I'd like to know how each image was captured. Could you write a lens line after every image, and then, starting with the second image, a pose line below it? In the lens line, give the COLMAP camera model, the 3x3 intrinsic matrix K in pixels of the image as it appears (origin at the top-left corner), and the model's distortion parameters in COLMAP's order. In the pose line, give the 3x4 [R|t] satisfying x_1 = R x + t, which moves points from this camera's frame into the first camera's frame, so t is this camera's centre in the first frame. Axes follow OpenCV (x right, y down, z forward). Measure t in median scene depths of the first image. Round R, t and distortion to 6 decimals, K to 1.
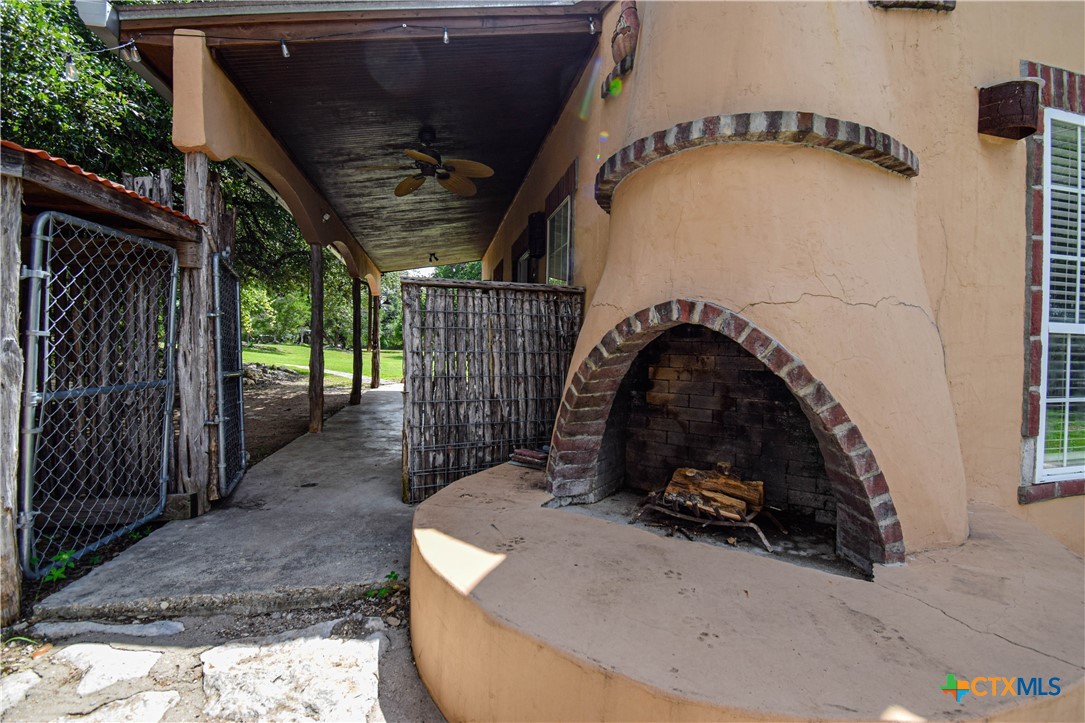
lens RADIAL K [[485.5, 0, 546.1], [0, 485.5, 356.9], [0, 0, 1]] dist [0.028351, -0.028952]
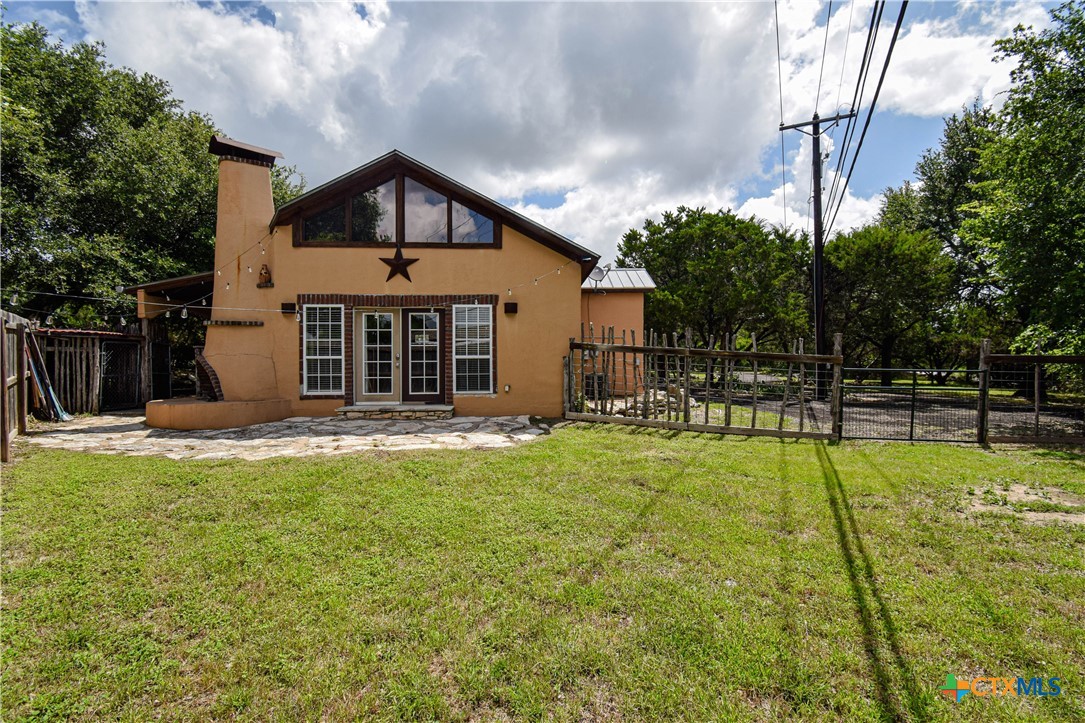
lens RADIAL K [[485.5, 0, 546.1], [0, 485.5, 356.9], [0, 0, 1]] dist [0.028351, -0.028952]
pose [[0.980203, -0.021222, -0.196857, 3.889762], [0.013325, 0.999056, -0.041355, 0.136018], [0.197548, 0.037913, 0.979560, -2.696428]]
